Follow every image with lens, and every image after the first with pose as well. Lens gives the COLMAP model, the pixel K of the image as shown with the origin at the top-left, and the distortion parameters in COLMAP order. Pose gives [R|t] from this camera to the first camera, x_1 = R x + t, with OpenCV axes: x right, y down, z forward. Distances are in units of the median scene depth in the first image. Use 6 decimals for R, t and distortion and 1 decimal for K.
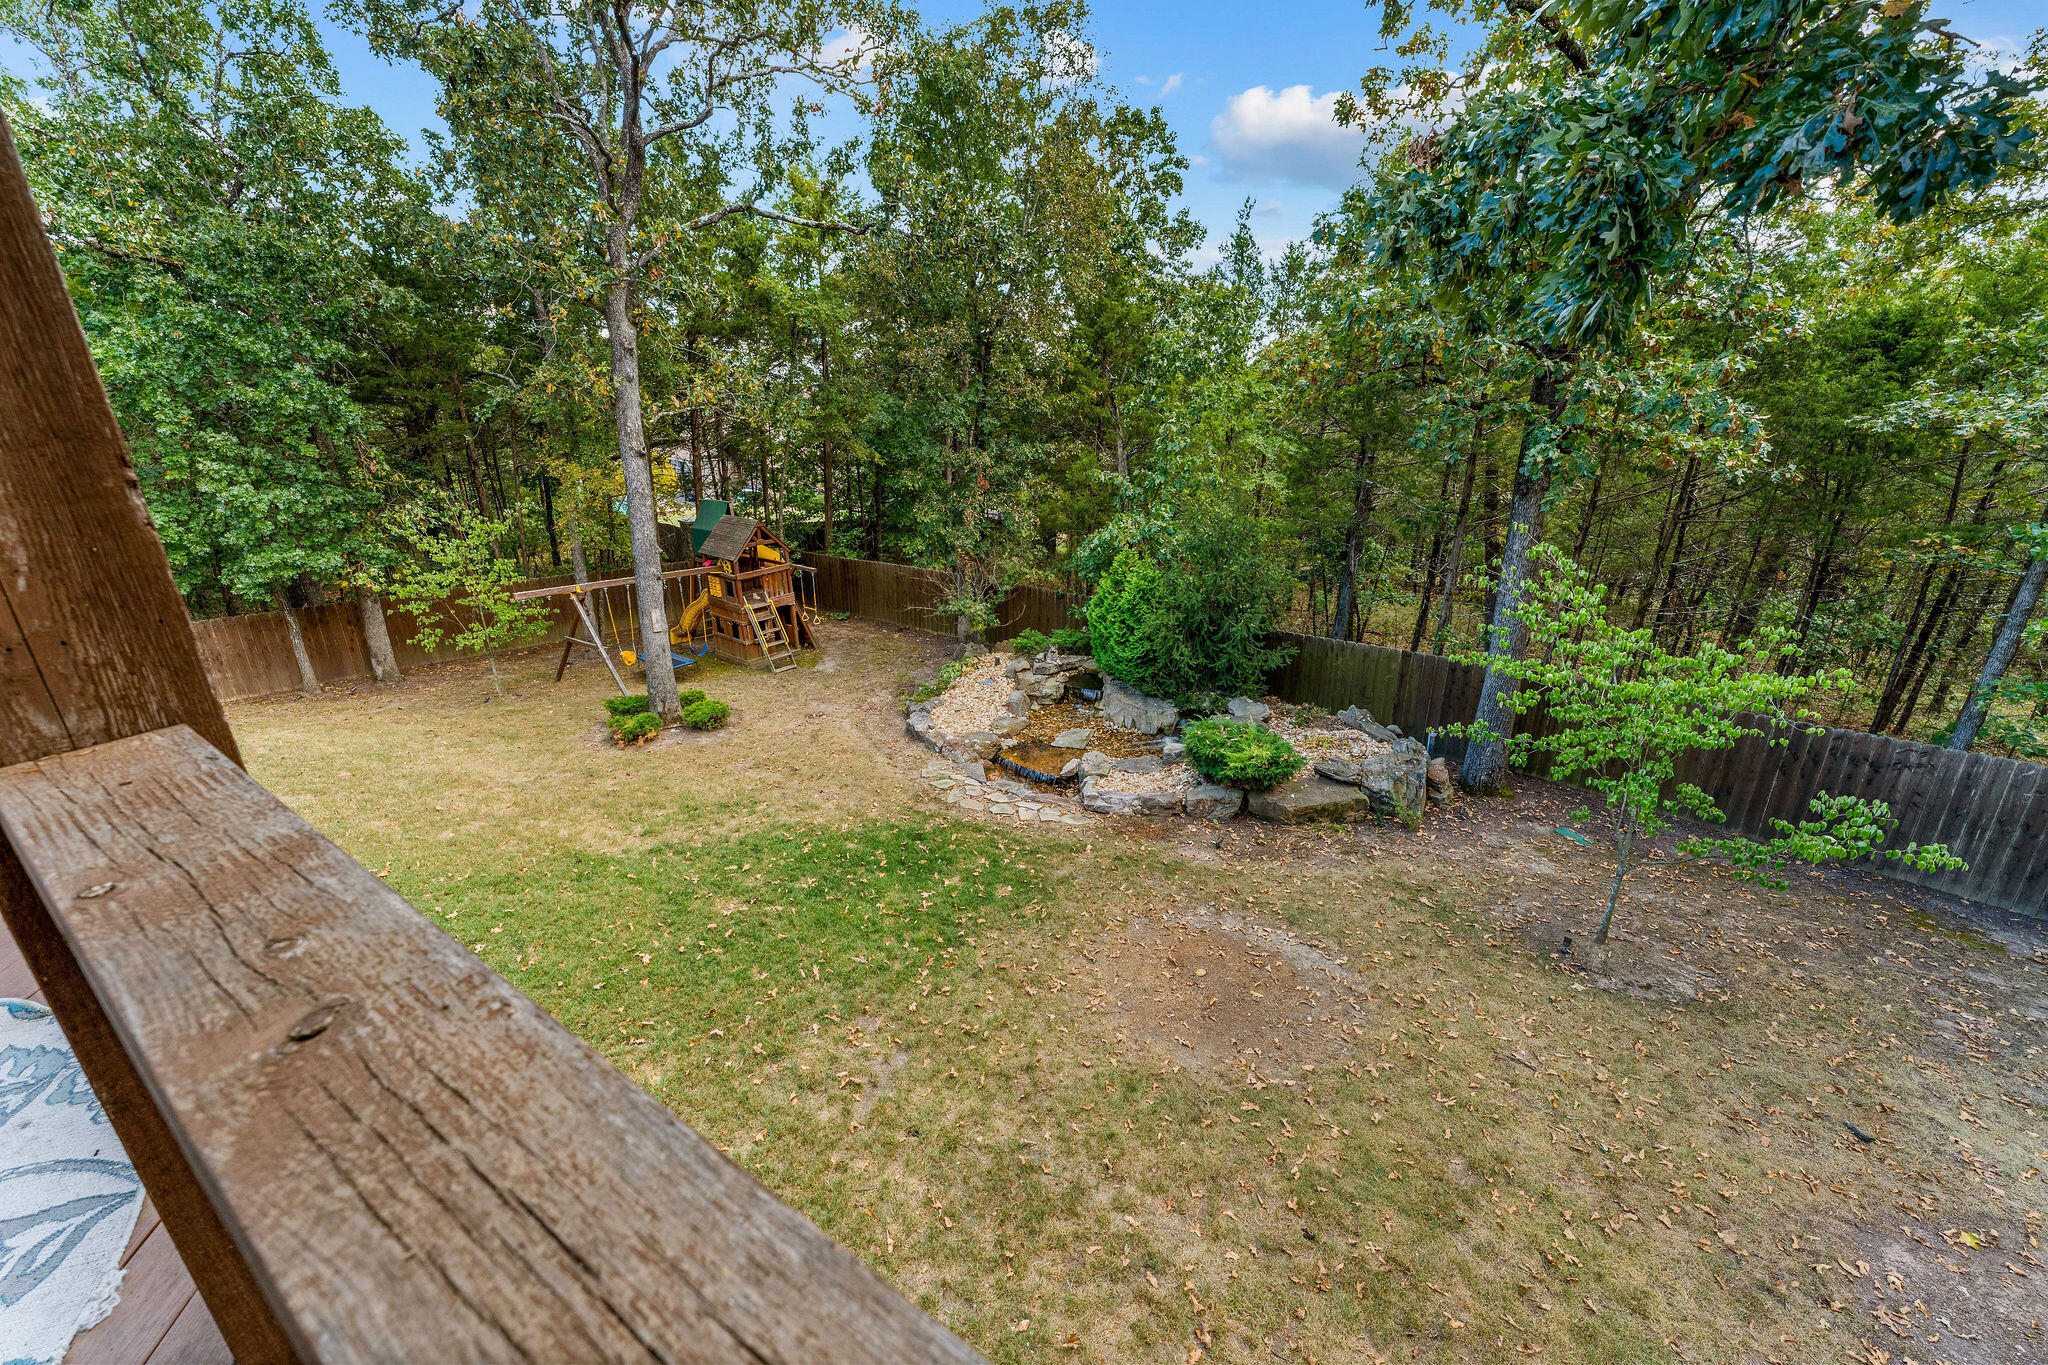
lens RADIAL K [[822.5, 0, 1024.0], [0, 822.5, 682.5], [0, 0, 1]] dist [0.000376, 0.000026]
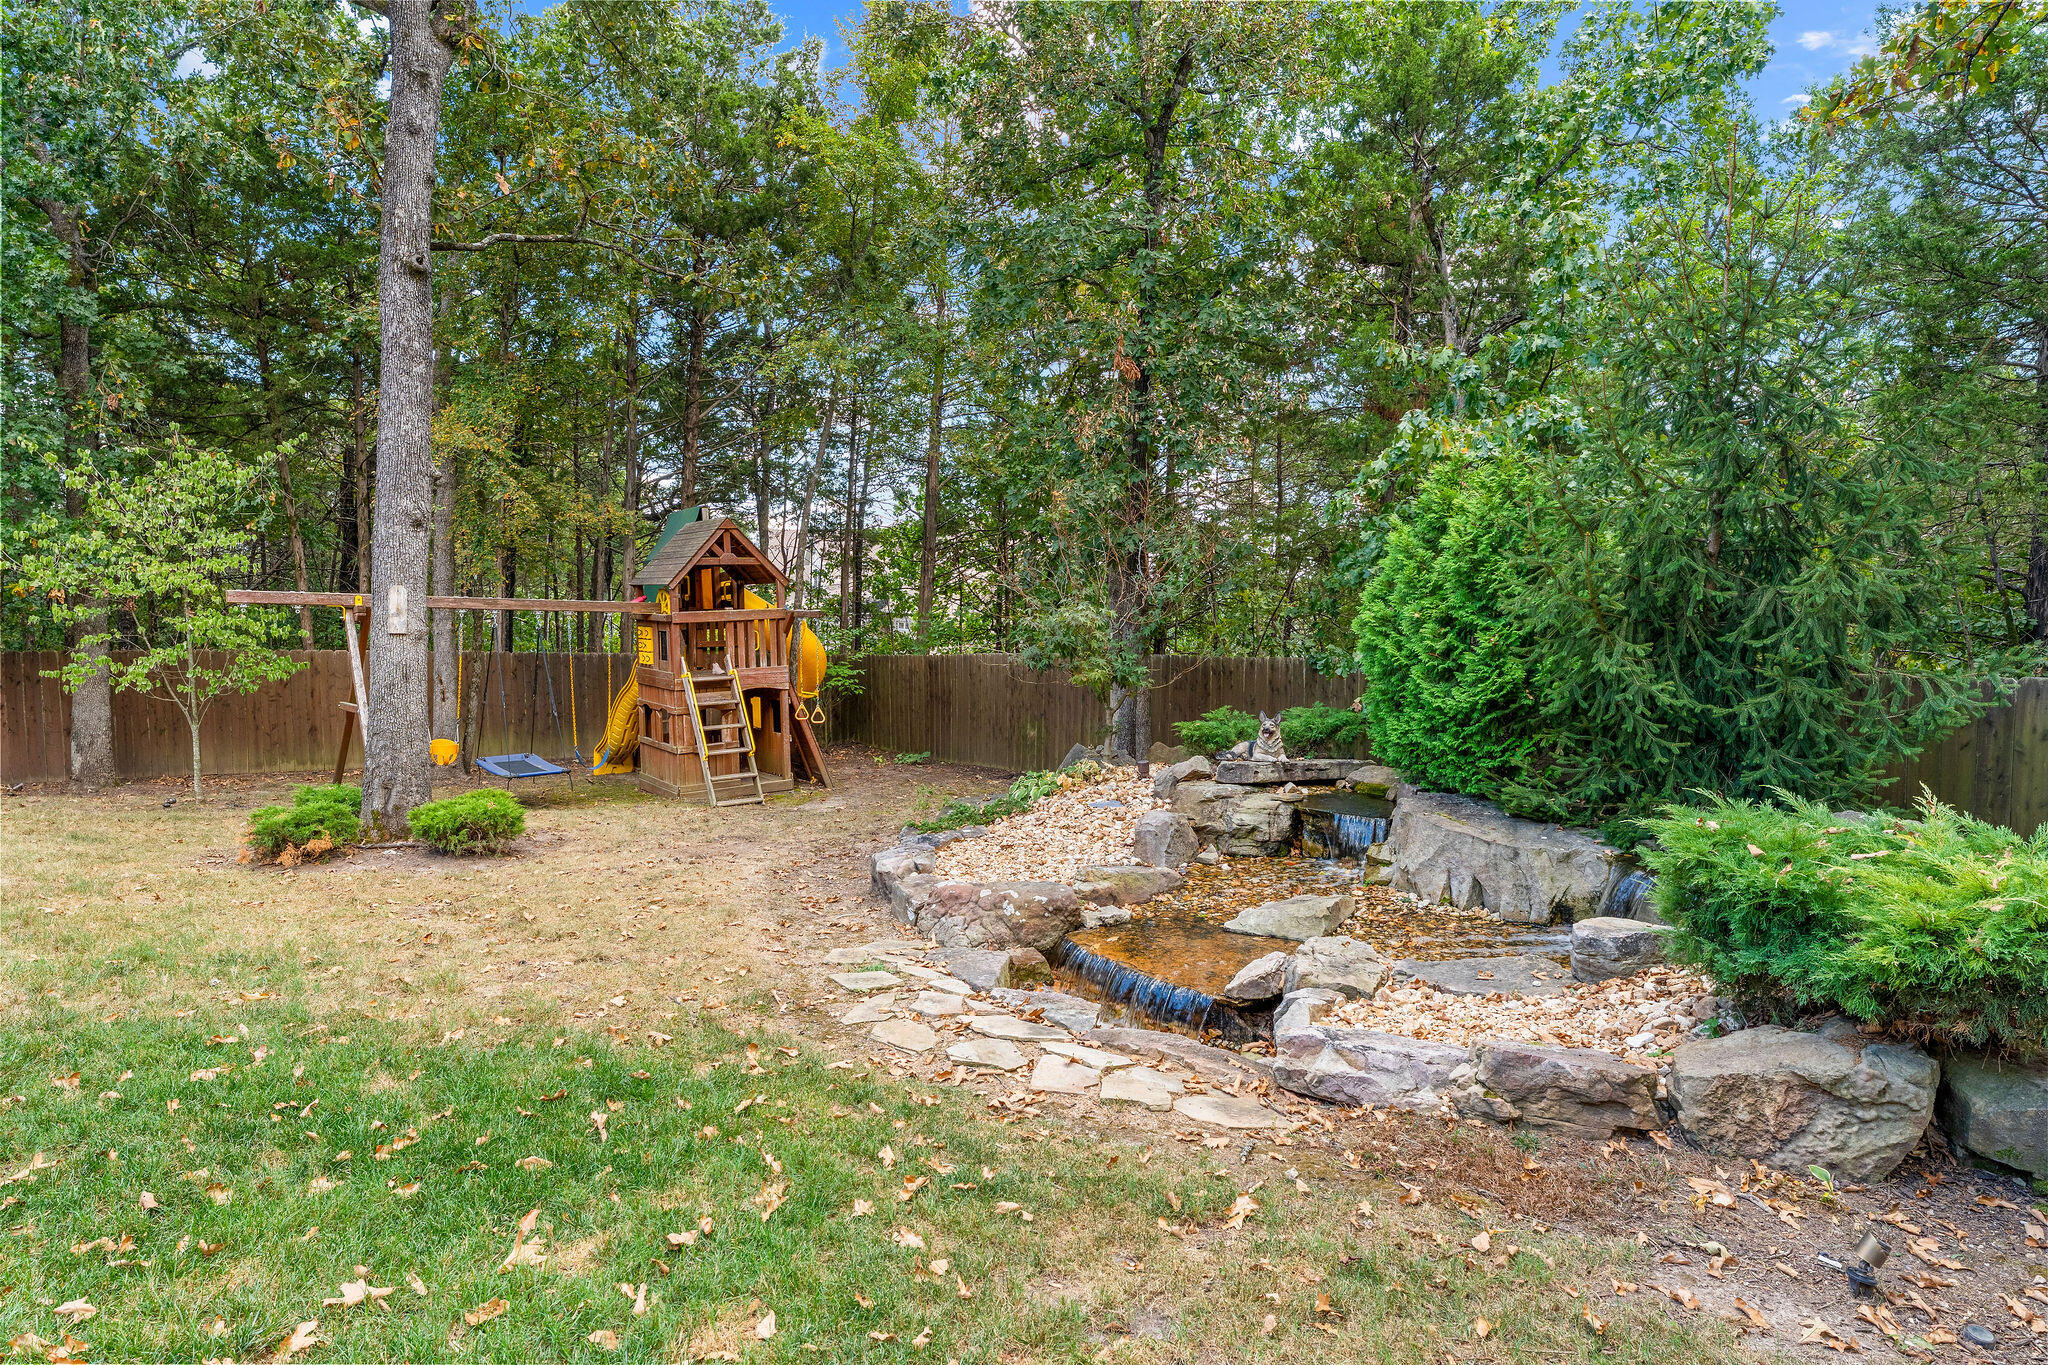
lens RADIAL K [[1193.0, 0, 1024.0], [0, 1193.0, 682.5], [0, 0, 1]] dist [-0.004724, 0.000349]
pose [[0.964720, 0.015740, -0.262805, 0.083247], [-0.087605, 0.960521, -0.264056, 0.118113], [0.248274, 0.277763, 0.928013, 0.486137]]
